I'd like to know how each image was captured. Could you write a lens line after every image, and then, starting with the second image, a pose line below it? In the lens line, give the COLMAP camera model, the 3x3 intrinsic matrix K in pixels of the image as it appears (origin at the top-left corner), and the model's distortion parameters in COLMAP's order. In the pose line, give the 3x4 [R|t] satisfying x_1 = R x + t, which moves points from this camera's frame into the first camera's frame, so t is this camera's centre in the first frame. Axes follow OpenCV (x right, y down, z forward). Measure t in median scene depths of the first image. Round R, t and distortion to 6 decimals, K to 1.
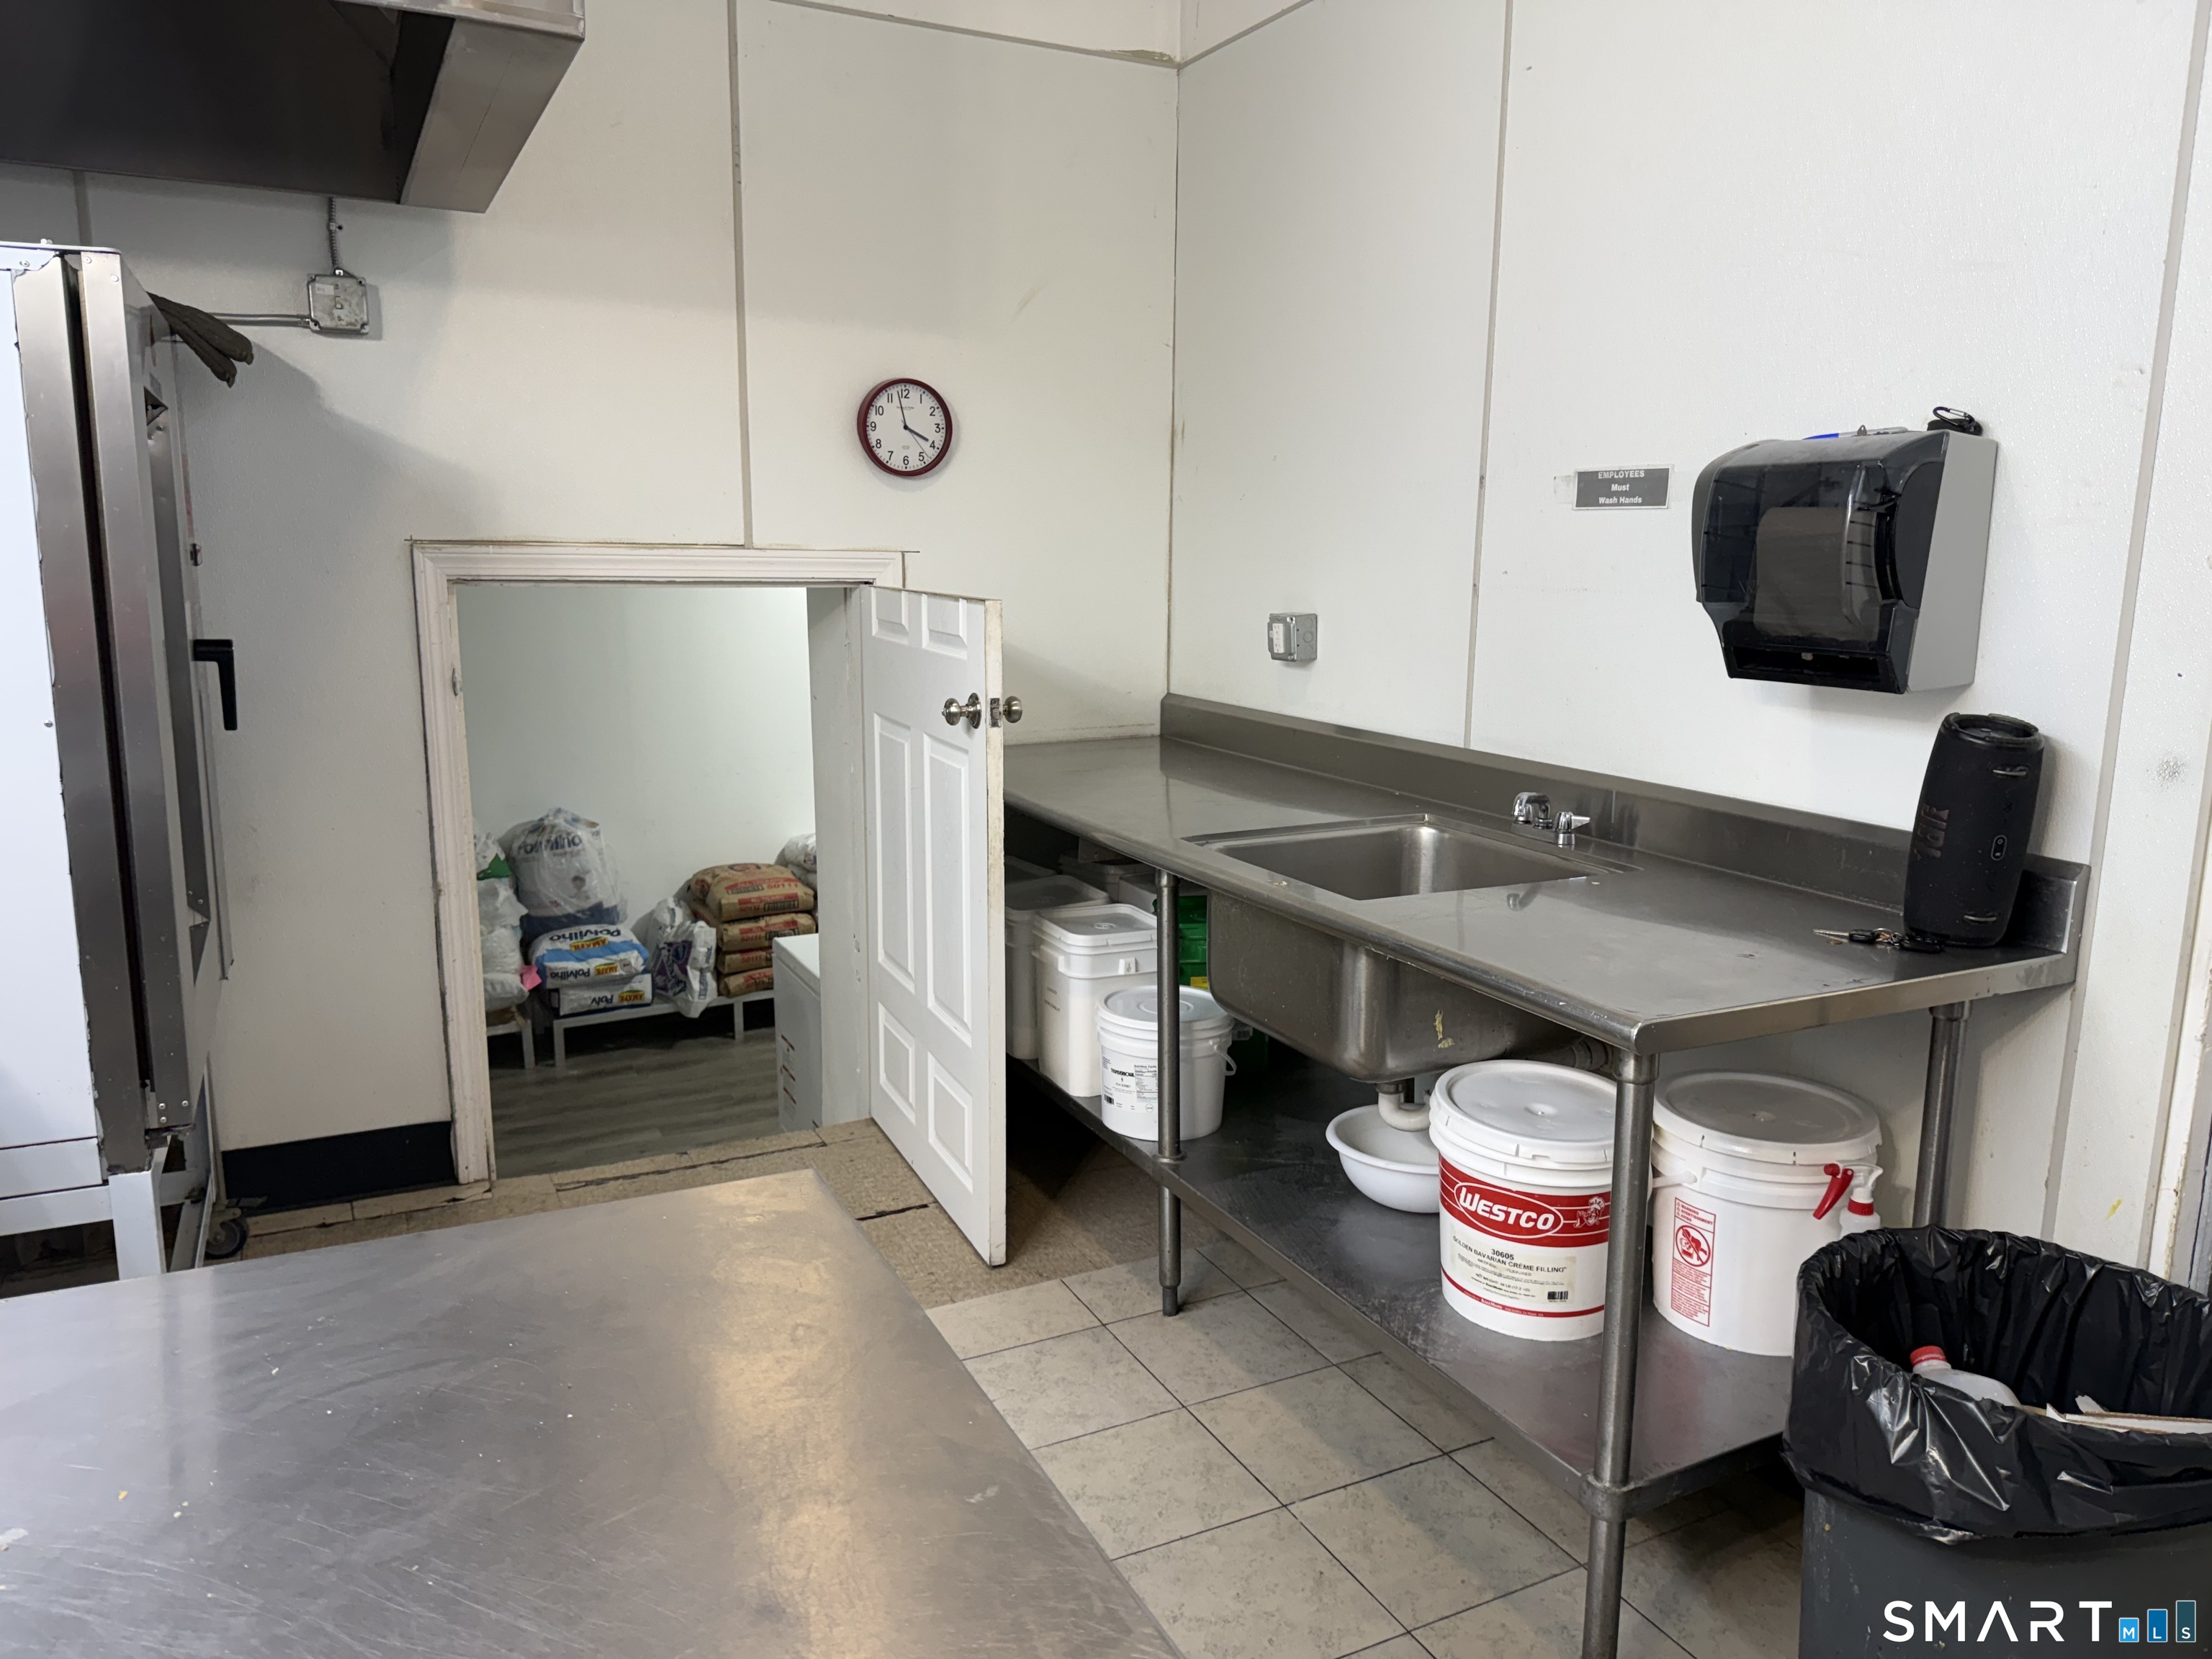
lens RADIAL K [[1549.7, 0, 1106.0], [0, 1549.7, 829.5], [0, 0, 1]] dist [0.209080, -0.317623]
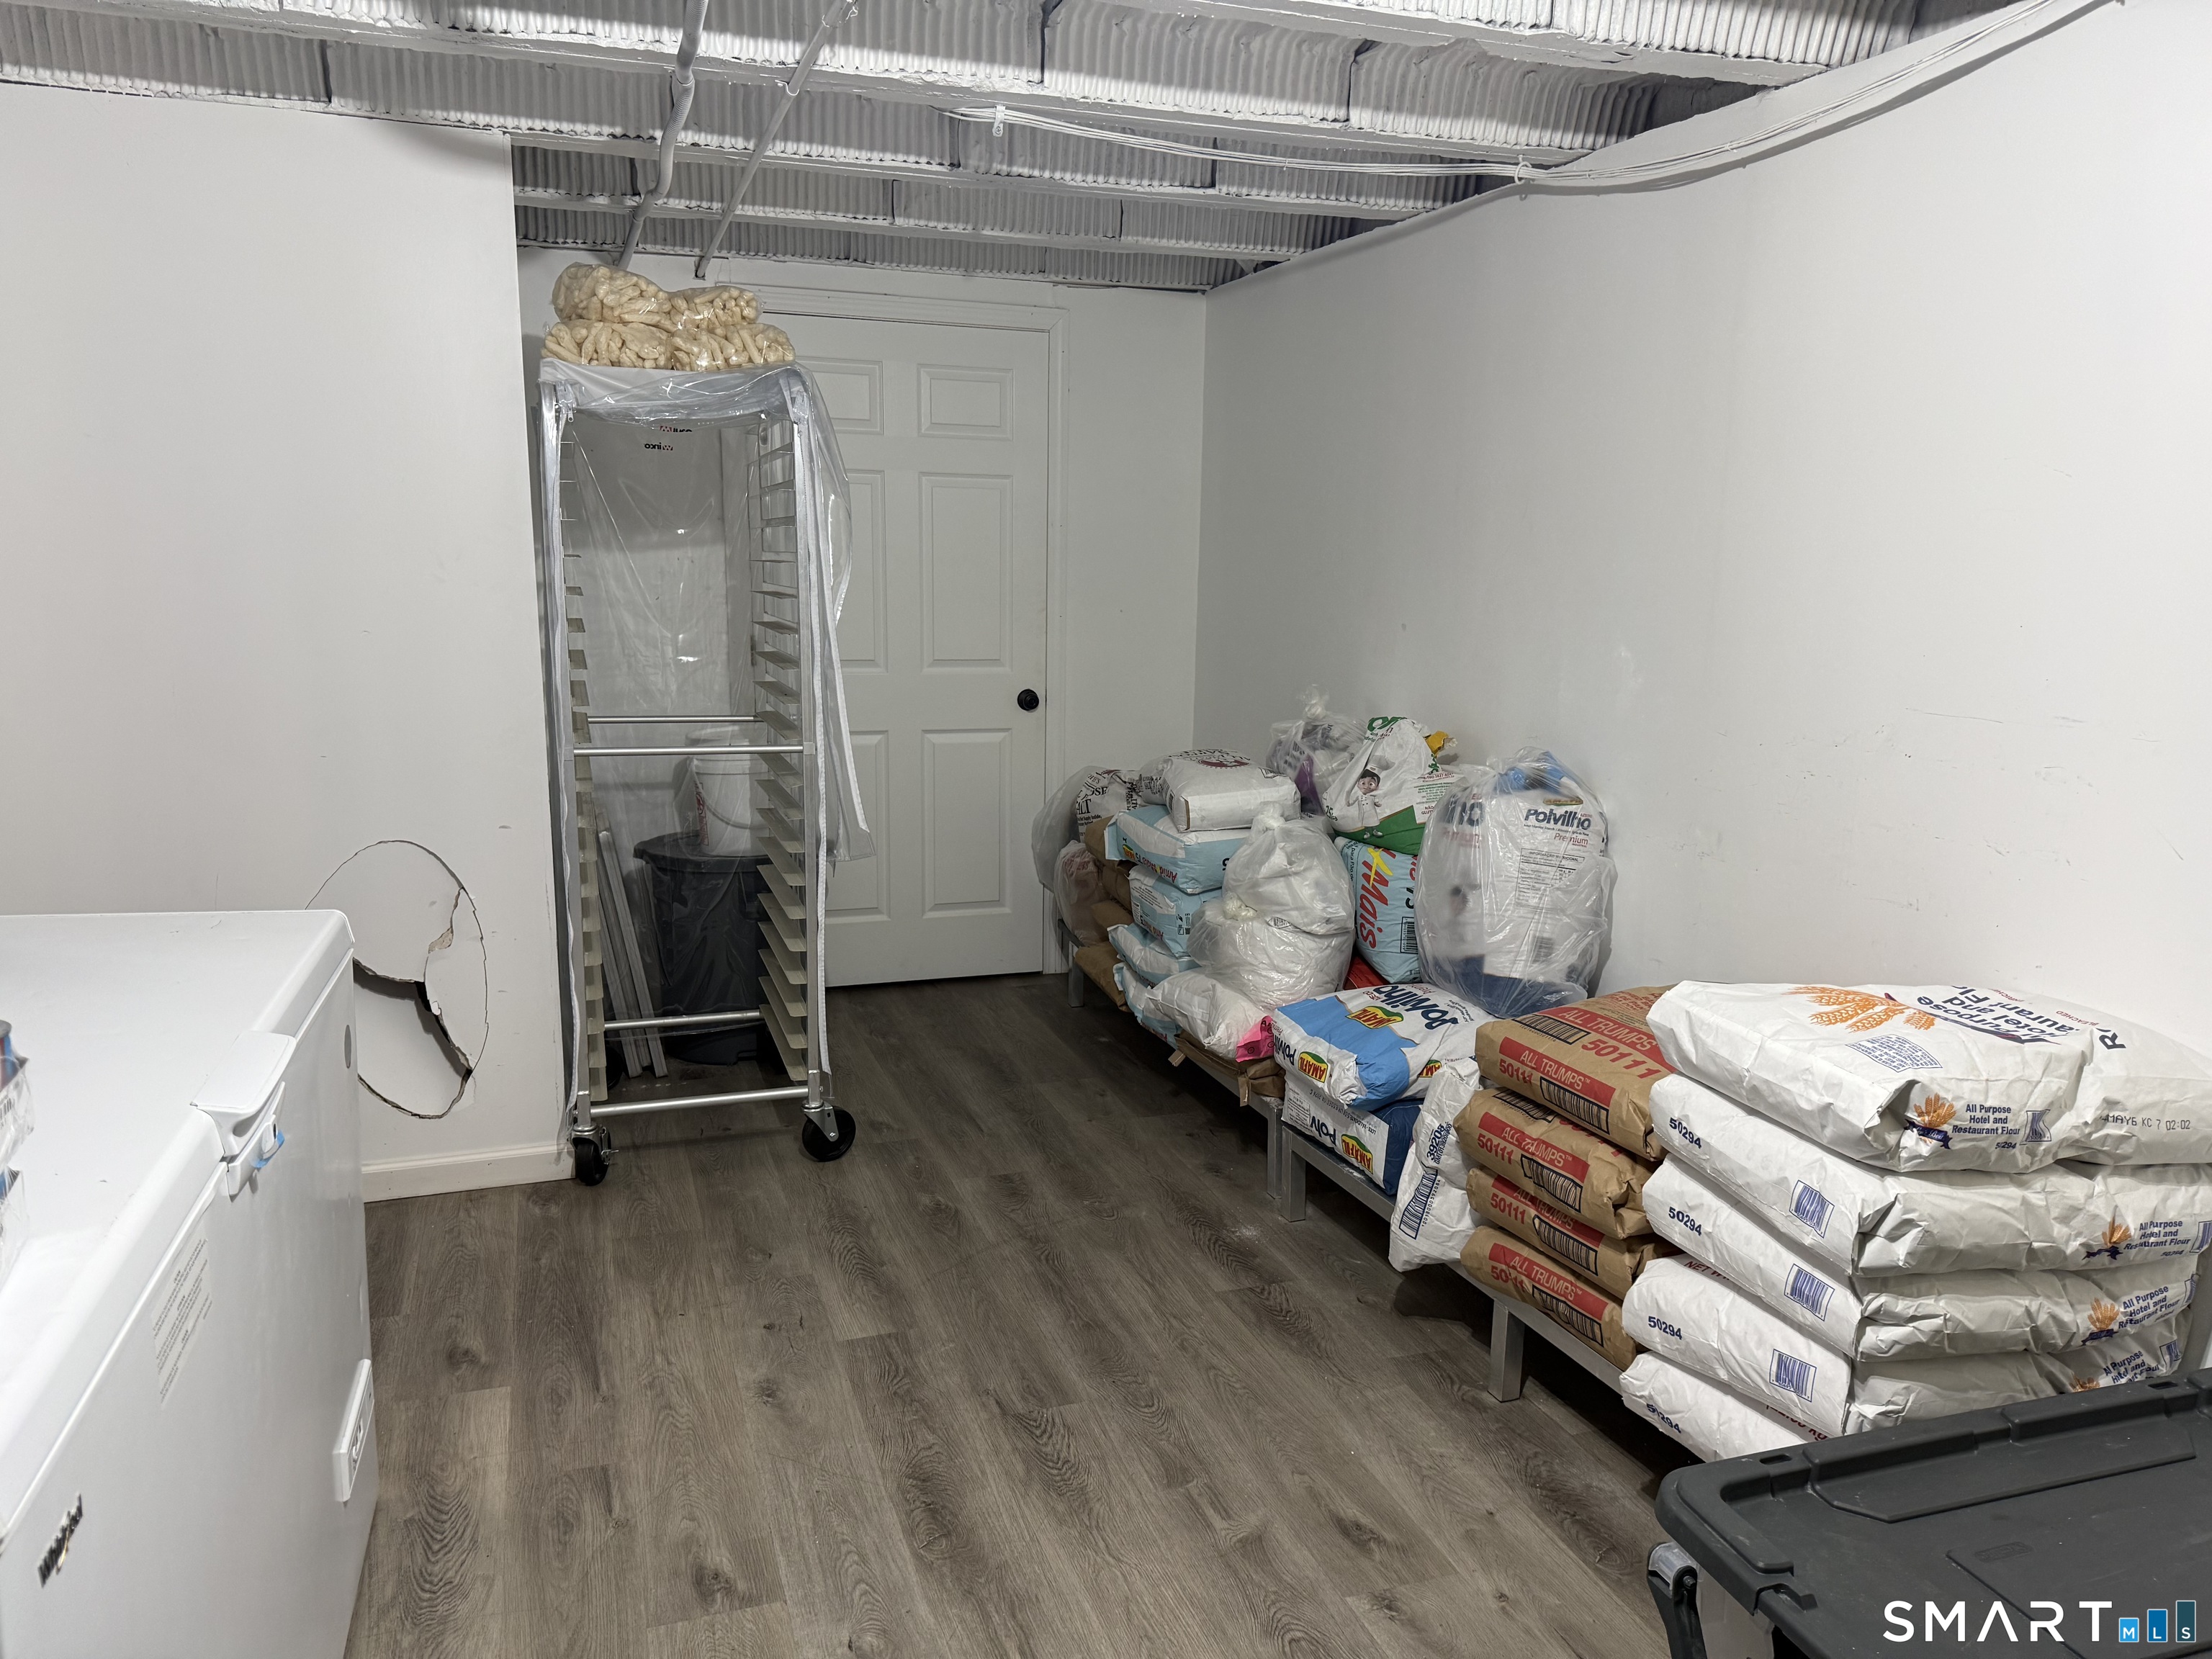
lens RADIAL K [[1549.7, 0, 1106.0], [0, 1549.7, 829.5], [0, 0, 1]] dist [0.209080, -0.317623]
pose [[-0.136573, 0.166152, -0.976597, 0.148079], [-0.190762, 0.962972, 0.190512, -0.061292], [0.972089, 0.212317, -0.099820, 1.018282]]
